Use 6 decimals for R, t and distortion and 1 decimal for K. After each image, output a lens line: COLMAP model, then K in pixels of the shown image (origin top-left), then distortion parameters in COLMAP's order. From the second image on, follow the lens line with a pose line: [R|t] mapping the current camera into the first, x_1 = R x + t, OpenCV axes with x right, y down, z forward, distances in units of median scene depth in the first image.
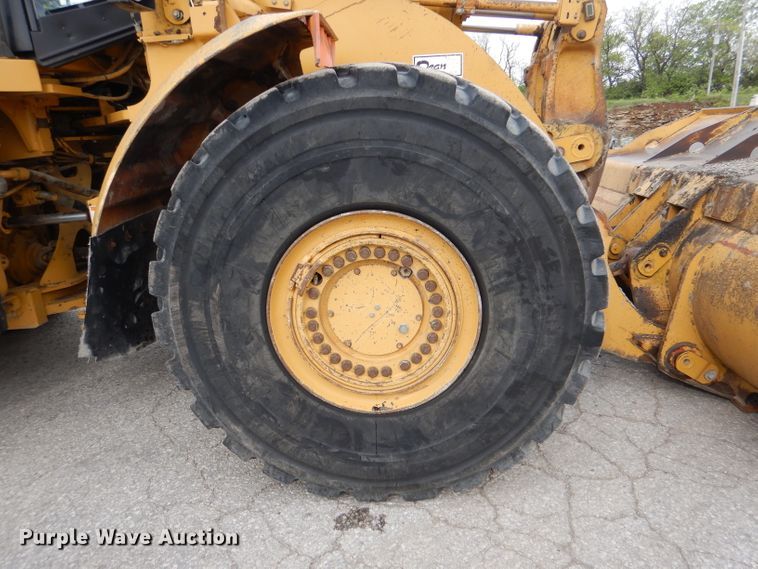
lens RADIAL K [[542.3, 0, 379.0], [0, 542.3, 284.5], [0, 0, 1]] dist [0.014881, 0.004226]
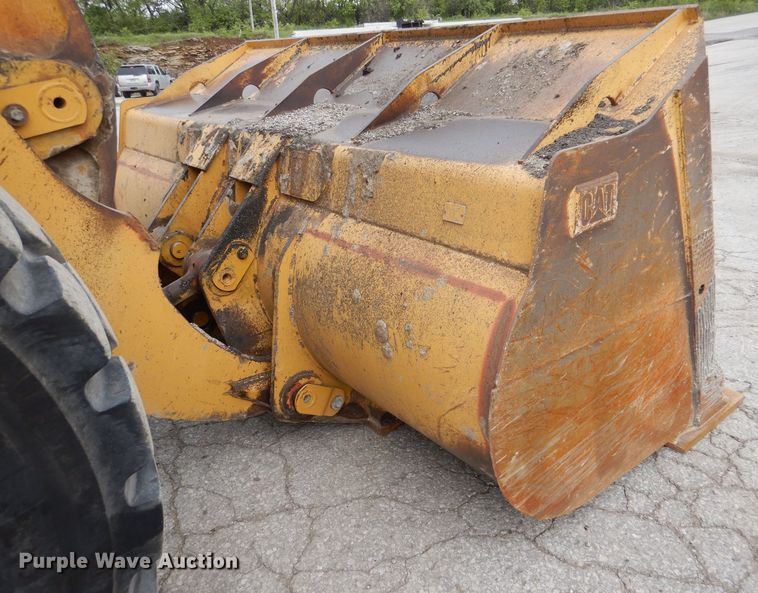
lens RADIAL K [[588.4, 0, 409.6], [0, 588.4, 290.2], [0, 0, 1]] dist [0.005436, -0.002021]
pose [[0.728316, -0.253185, 0.636752, 0.199811], [0.198875, 0.967341, 0.157161, -0.091505], [-0.655747, 0.012172, 0.754882, 0.316217]]
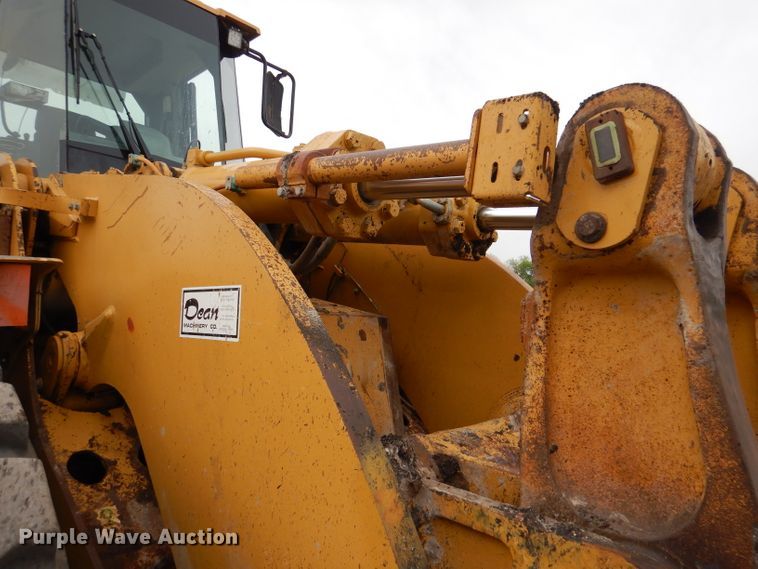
lens RADIAL K [[542.3, 0, 379.0], [0, 542.3, 284.5], [0, 0, 1]] dist [0.014881, 0.004226]
pose [[0.753666, 0.016566, -0.657048, 0.447108], [-0.234369, 0.940739, -0.245114, -0.319511], [0.614051, 0.338726, 0.712886, 0.705681]]
